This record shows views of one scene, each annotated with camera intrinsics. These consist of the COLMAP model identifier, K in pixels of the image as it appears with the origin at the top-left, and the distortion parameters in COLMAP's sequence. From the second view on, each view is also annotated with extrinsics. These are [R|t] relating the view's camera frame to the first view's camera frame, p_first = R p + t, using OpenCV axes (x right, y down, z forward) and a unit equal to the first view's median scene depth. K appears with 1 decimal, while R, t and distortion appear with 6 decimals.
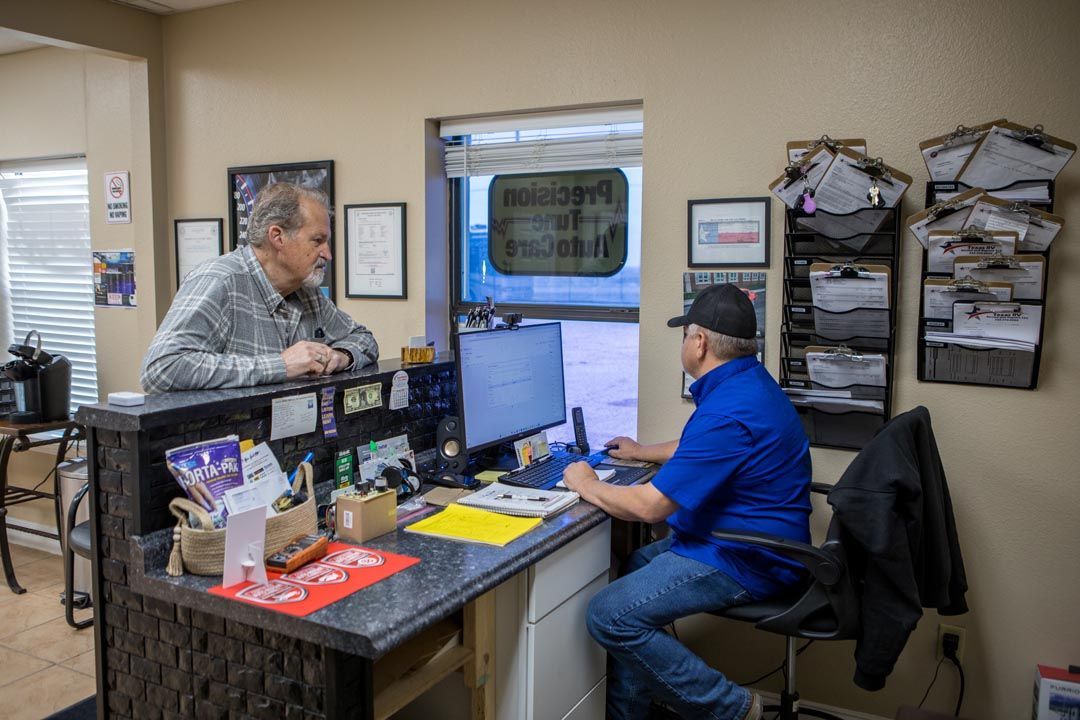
lens RADIAL K [[901.9, 0, 538.4], [0, 901.9, 357.7], [0, 0, 1]] dist [-0.015768, -0.017643]
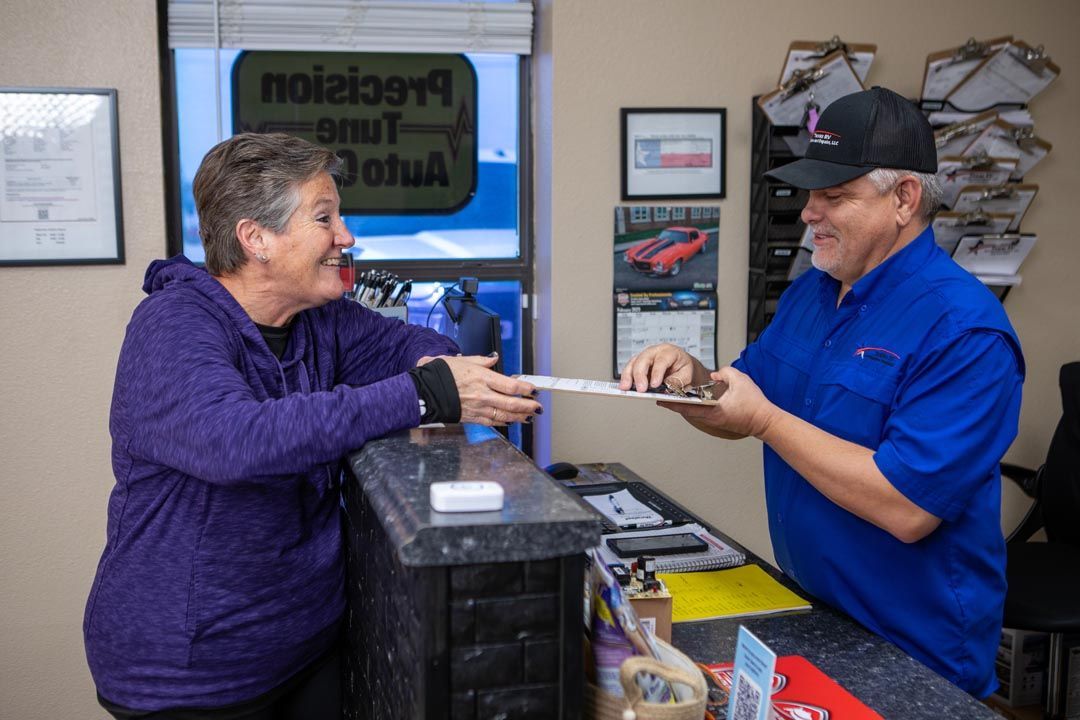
lens RADIAL K [[1239.2, 0, 540.0], [0, 1239.2, 359.9], [0, 0, 1]] dist [-0.021622, 0.000000]
pose [[0.725721, -0.102483, 0.680313, -0.580602], [0.075827, 0.994734, 0.068960, -0.046639], [-0.683798, 0.001540, 0.729670, 0.319968]]
